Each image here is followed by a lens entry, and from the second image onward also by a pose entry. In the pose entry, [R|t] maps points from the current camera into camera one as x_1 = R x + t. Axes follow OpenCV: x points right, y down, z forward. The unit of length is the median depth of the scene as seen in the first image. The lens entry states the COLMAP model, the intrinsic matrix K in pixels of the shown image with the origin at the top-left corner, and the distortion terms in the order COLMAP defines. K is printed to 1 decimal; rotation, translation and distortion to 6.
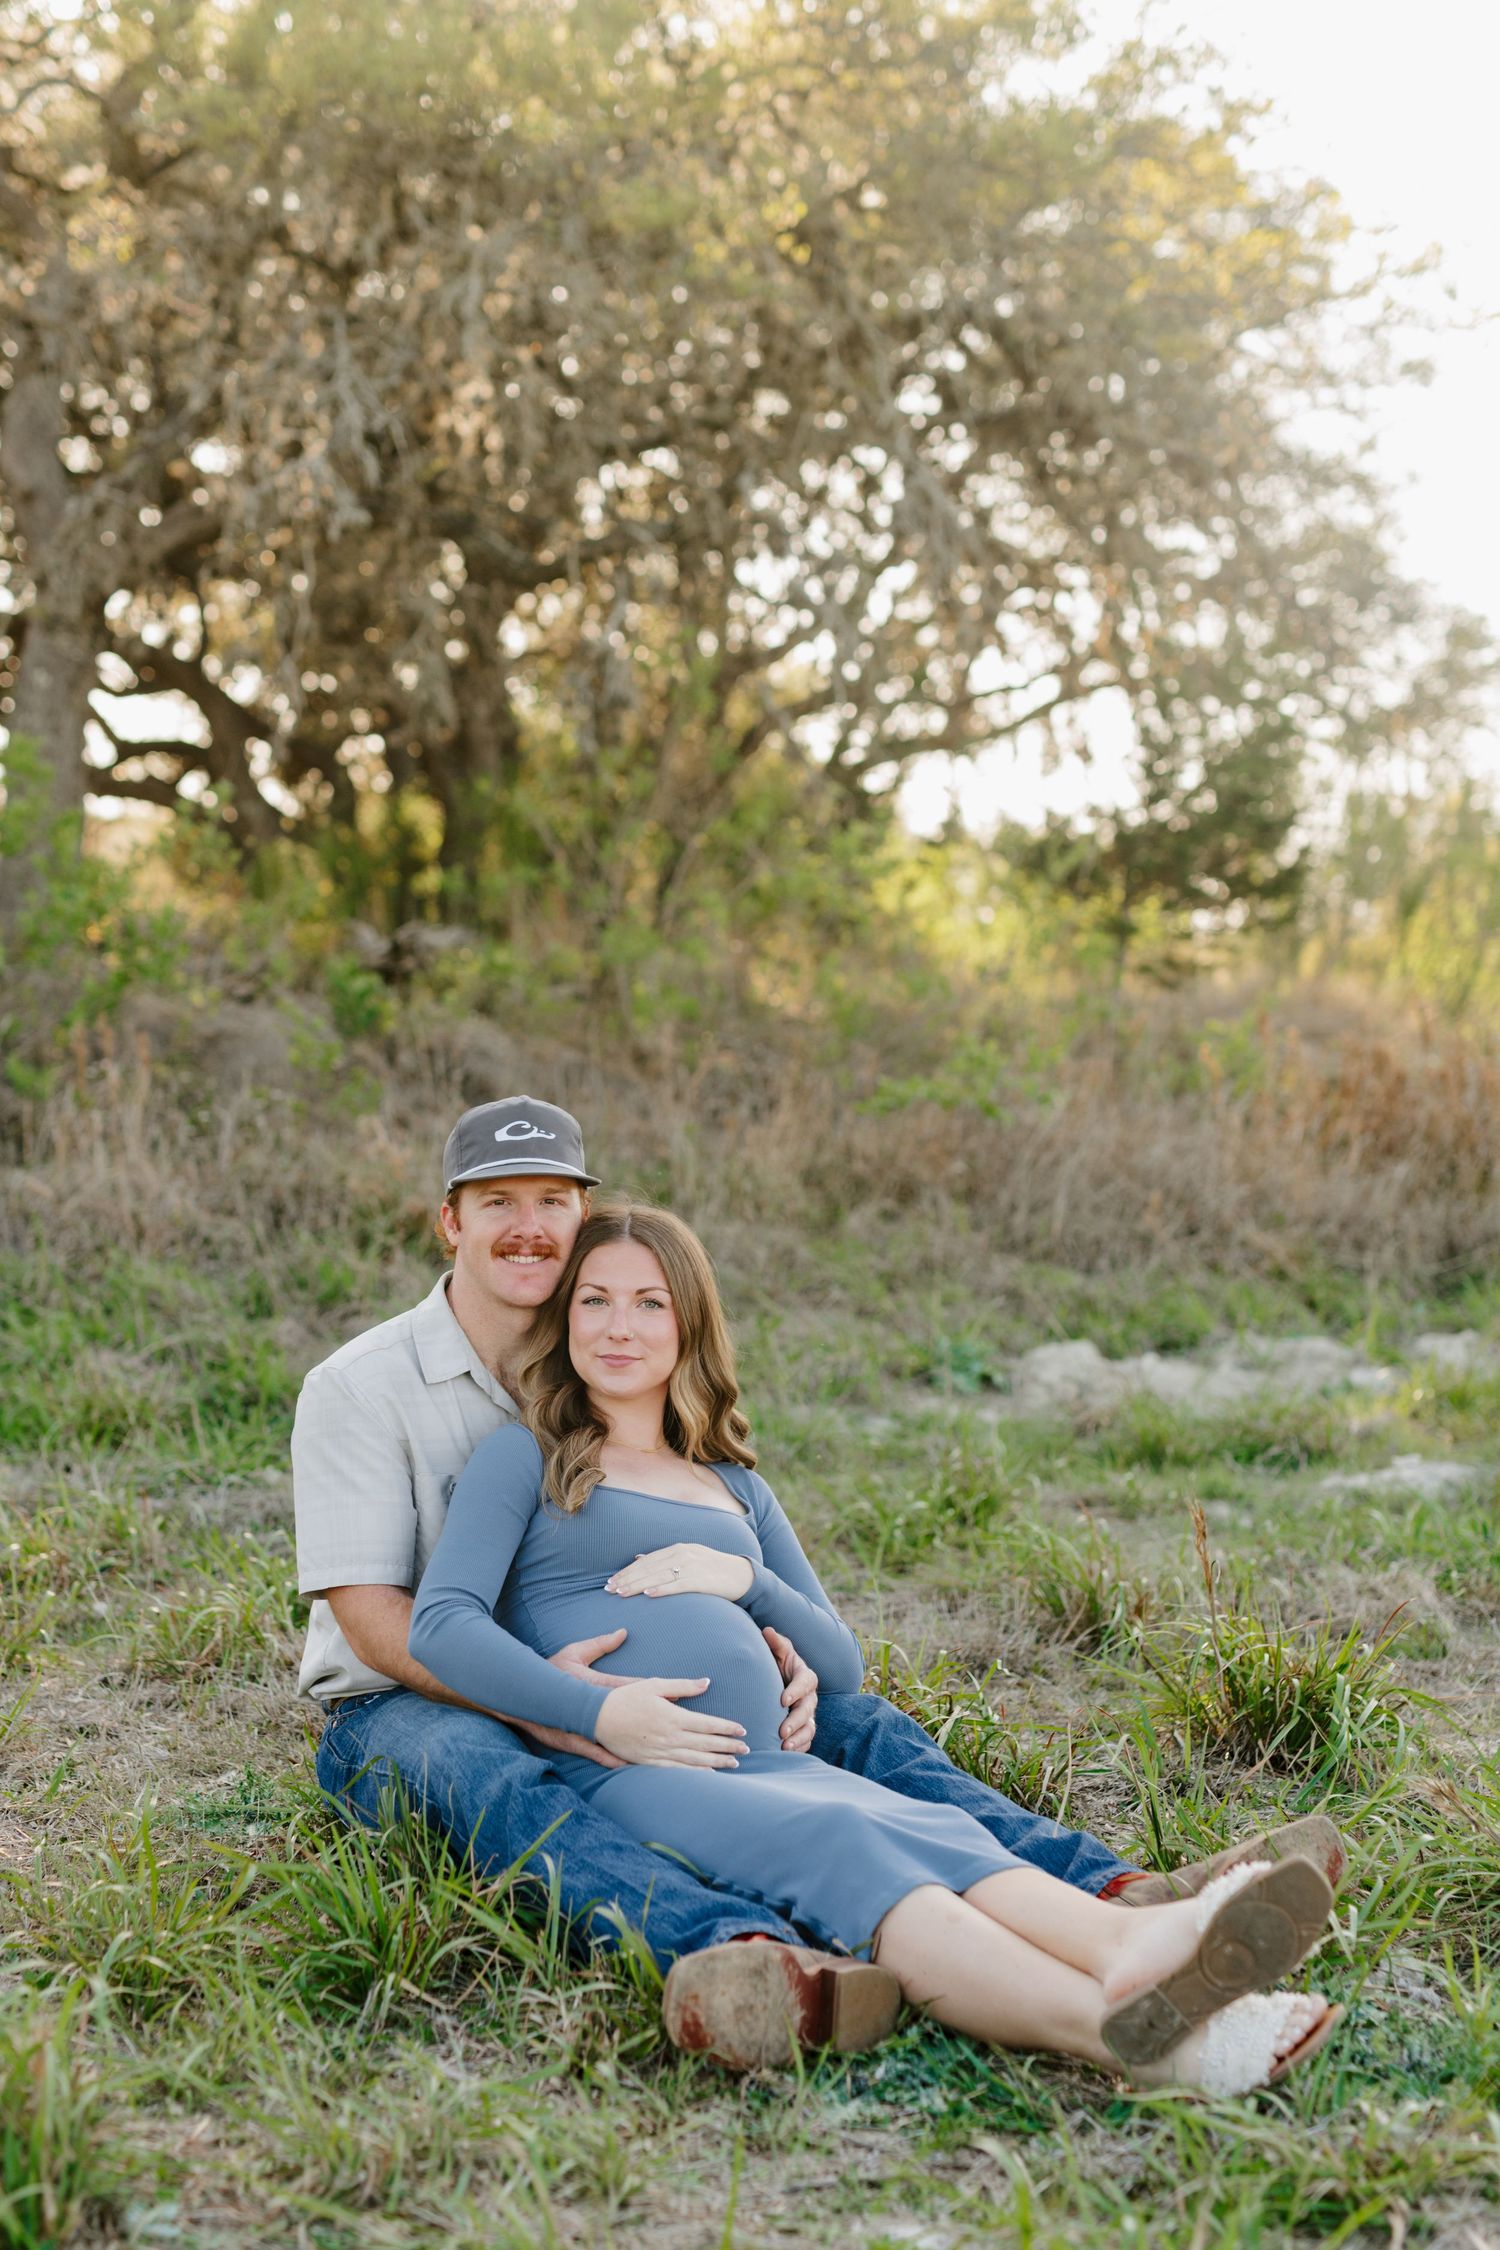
lens RADIAL K [[3233.7, 0, 757.3], [0, 3233.7, 1178.6], [0, 0, 1]] dist [-0.002515, 0.052802]
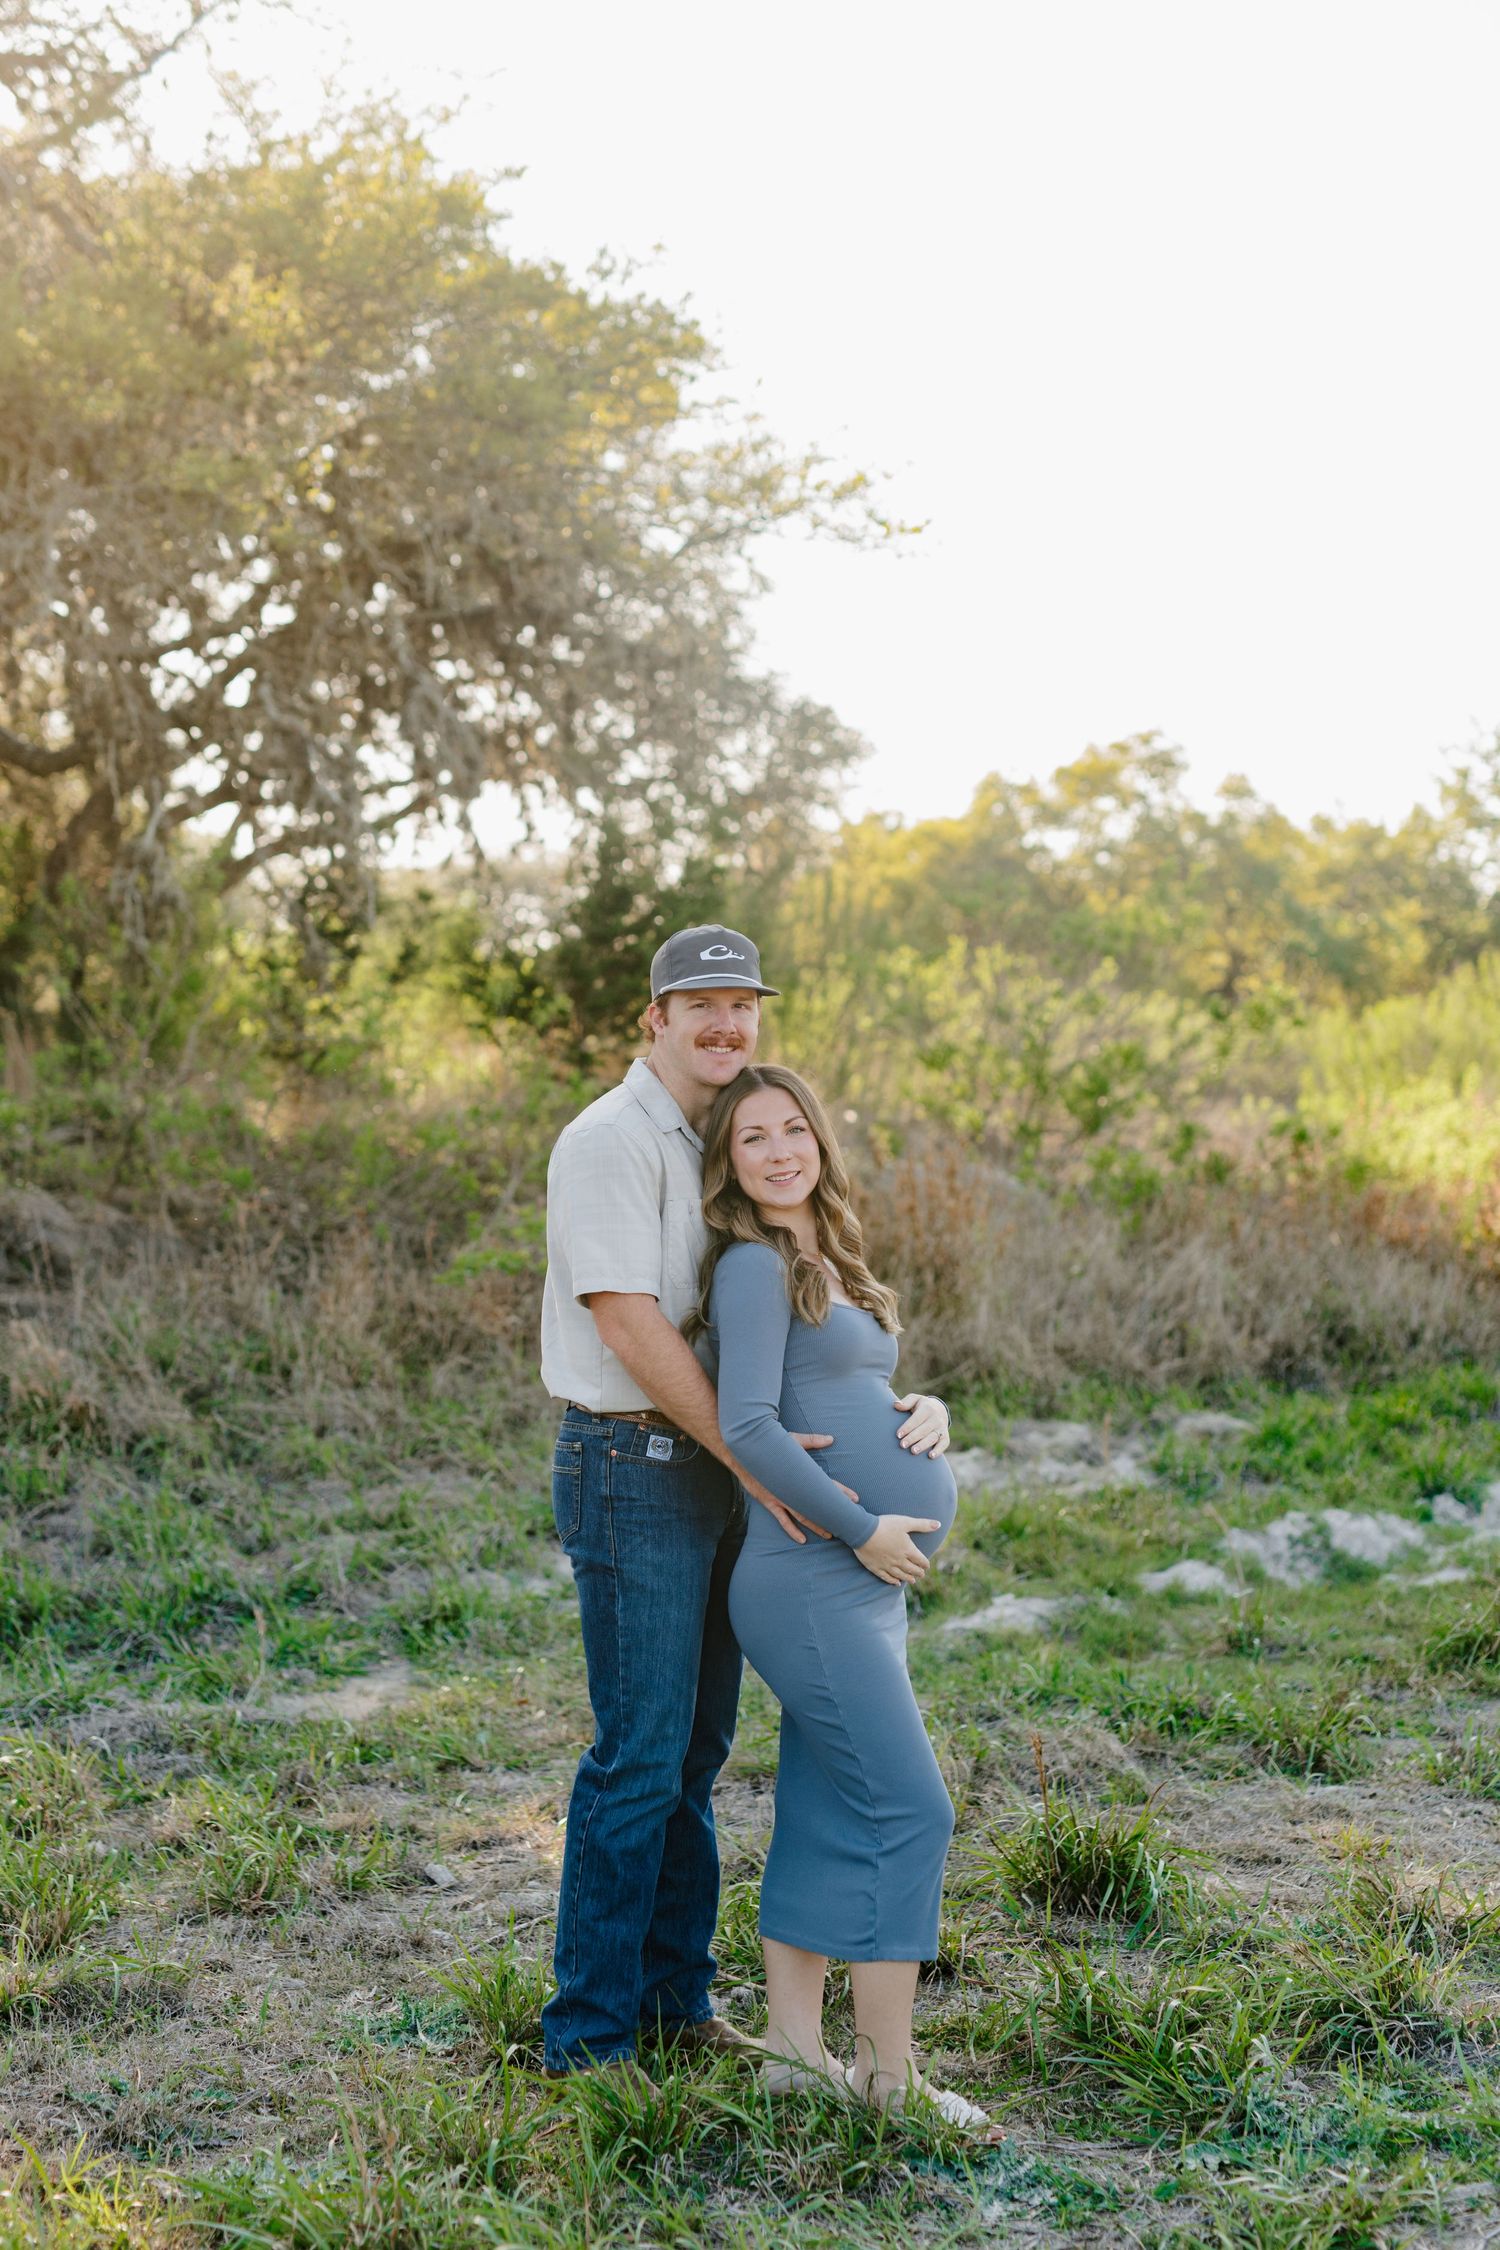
lens RADIAL K [[3240.0, 0, 750.0], [0, 3240.0, 1125.0], [0, 0, 1]] dist [-0.017183, 0.117745]
pose [[0.975699, -0.041575, 0.215134, -0.102229], [0.045418, 0.998884, -0.012950, -0.055208], [-0.214356, 0.022406, 0.976499, -0.127741]]
